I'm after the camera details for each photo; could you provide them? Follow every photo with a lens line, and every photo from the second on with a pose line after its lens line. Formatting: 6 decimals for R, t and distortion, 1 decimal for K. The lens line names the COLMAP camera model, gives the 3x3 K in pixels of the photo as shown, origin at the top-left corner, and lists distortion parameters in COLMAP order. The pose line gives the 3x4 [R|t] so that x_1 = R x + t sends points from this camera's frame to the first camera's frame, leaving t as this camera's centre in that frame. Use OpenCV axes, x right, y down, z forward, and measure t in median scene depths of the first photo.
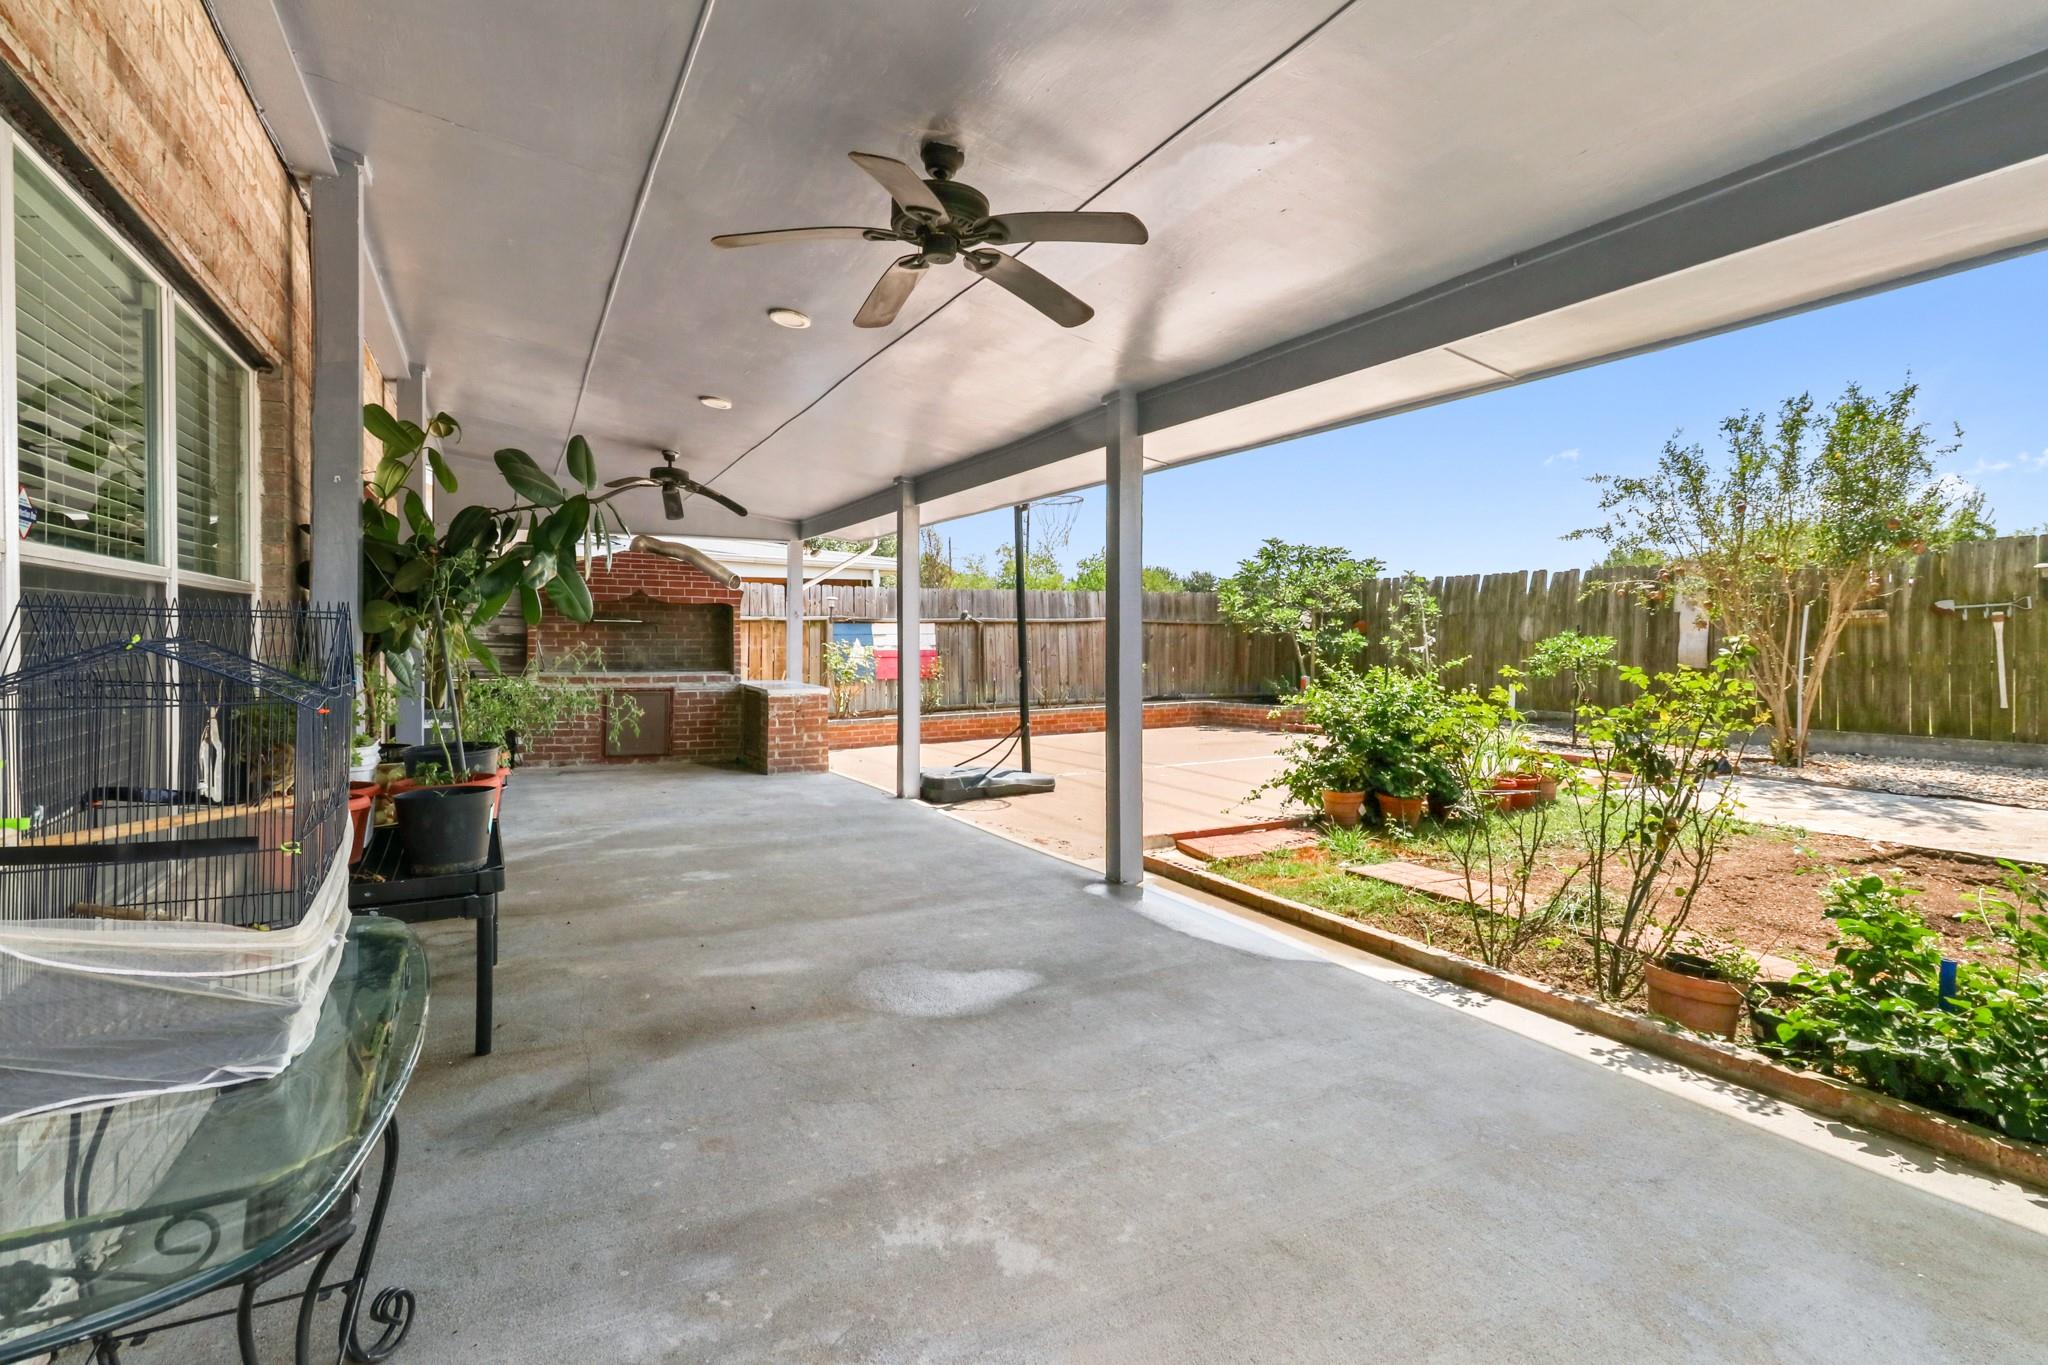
lens RADIAL K [[964.7, 0, 1066.7], [0, 964.7, 633.1], [0, 0, 1]] dist [-0.001960, -0.010351]
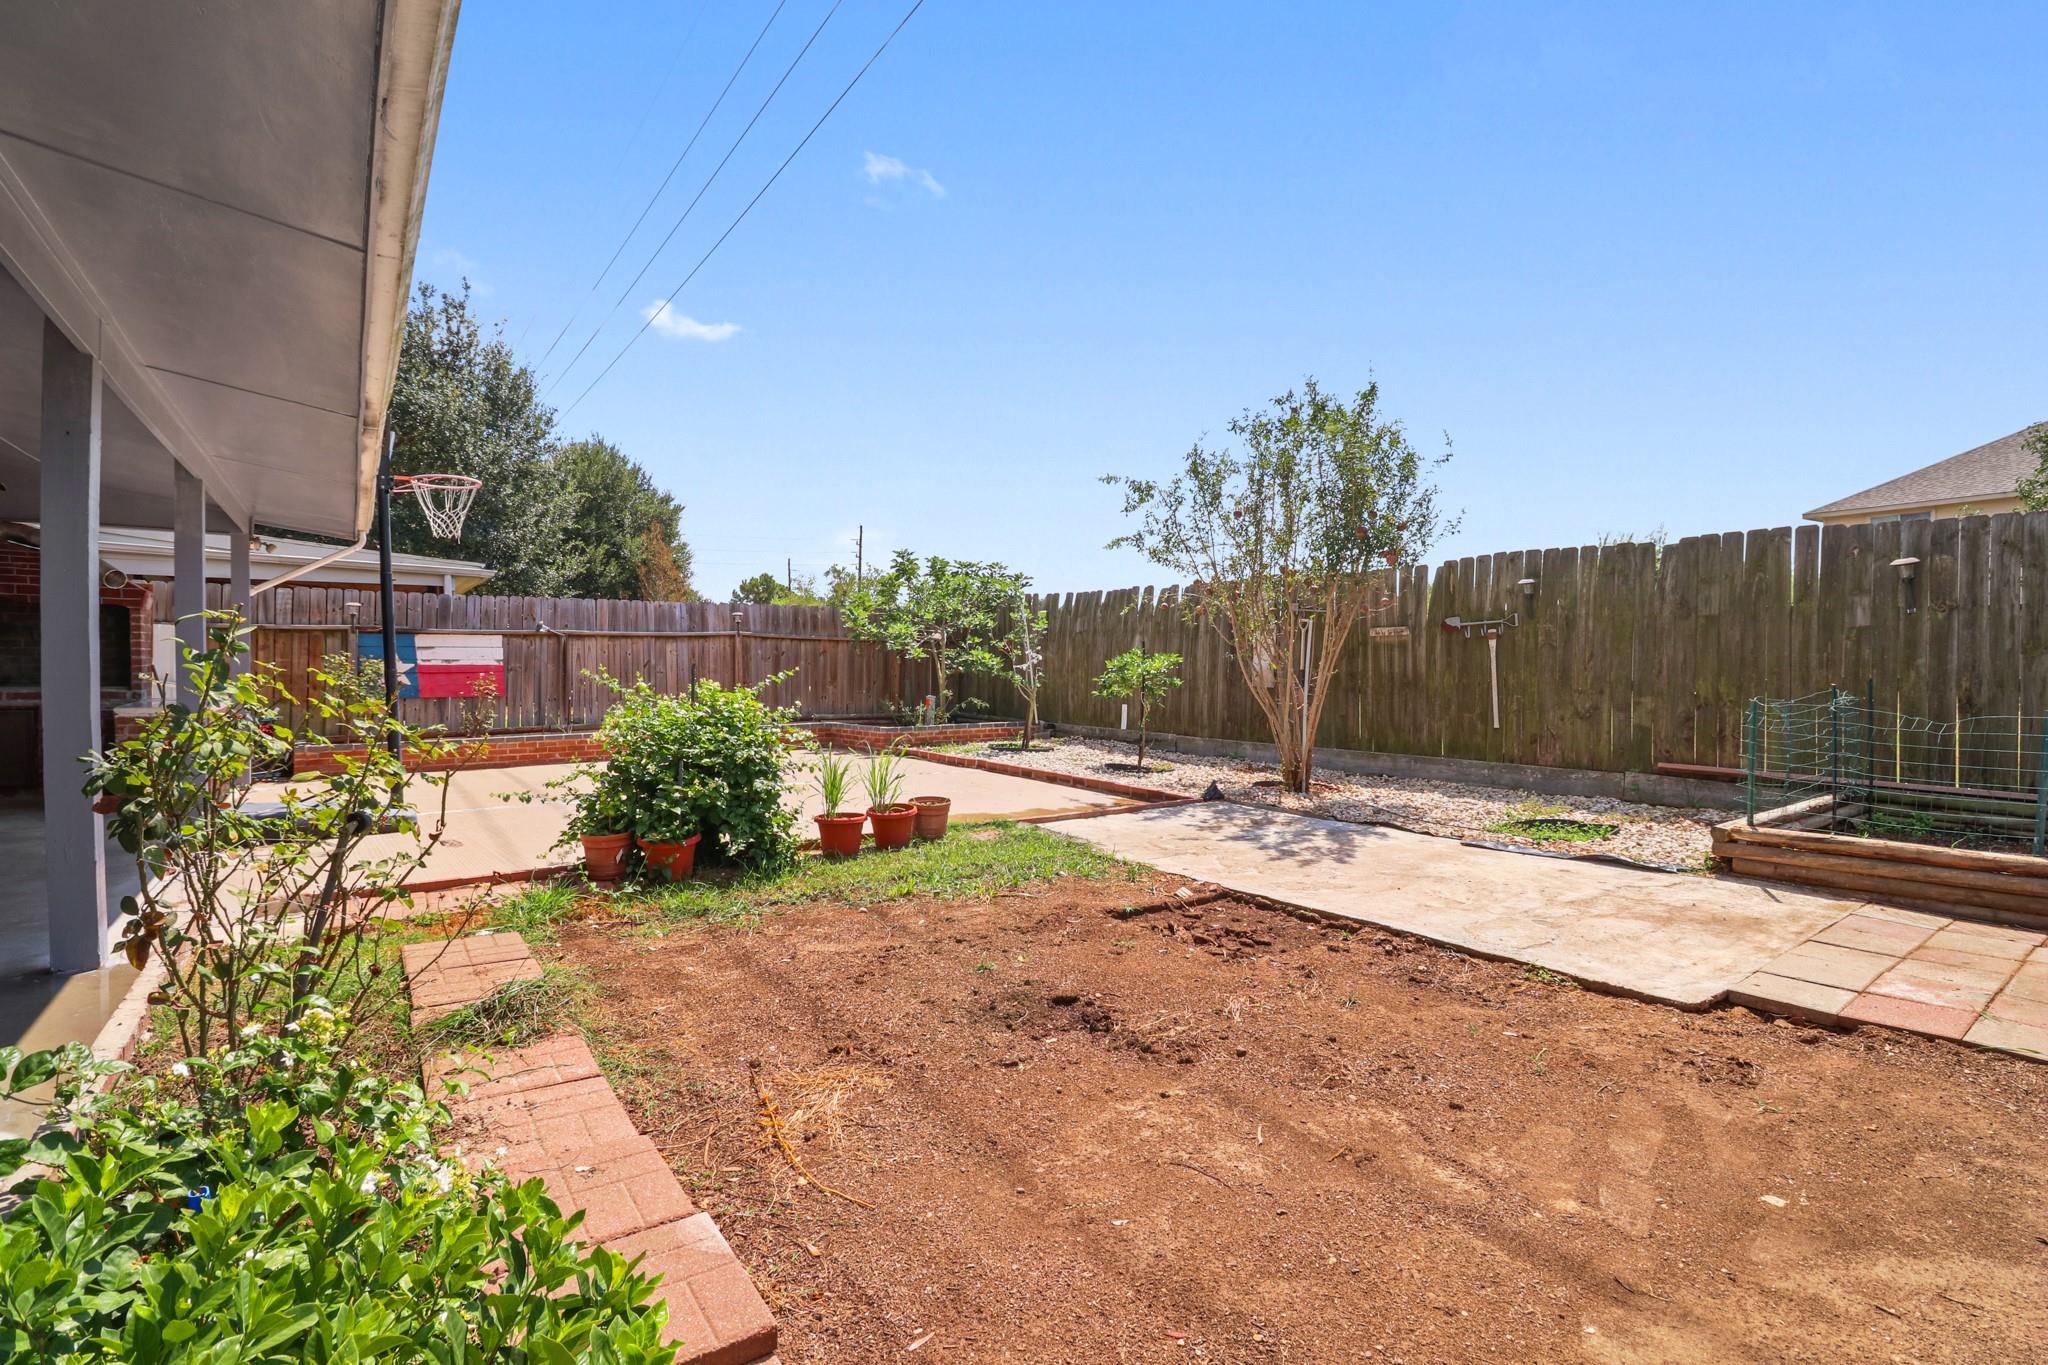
lens RADIAL K [[964.7, 0, 974.7], [0, 964.7, 668.7], [0, 0, 1]] dist [-0.001960, -0.010351]
pose [[0.990798, 0.005552, 0.135231, 0.277569], [-0.007710, 0.999851, 0.015438, 0.006013], [-0.135126, -0.016339, 0.990694, 0.086134]]
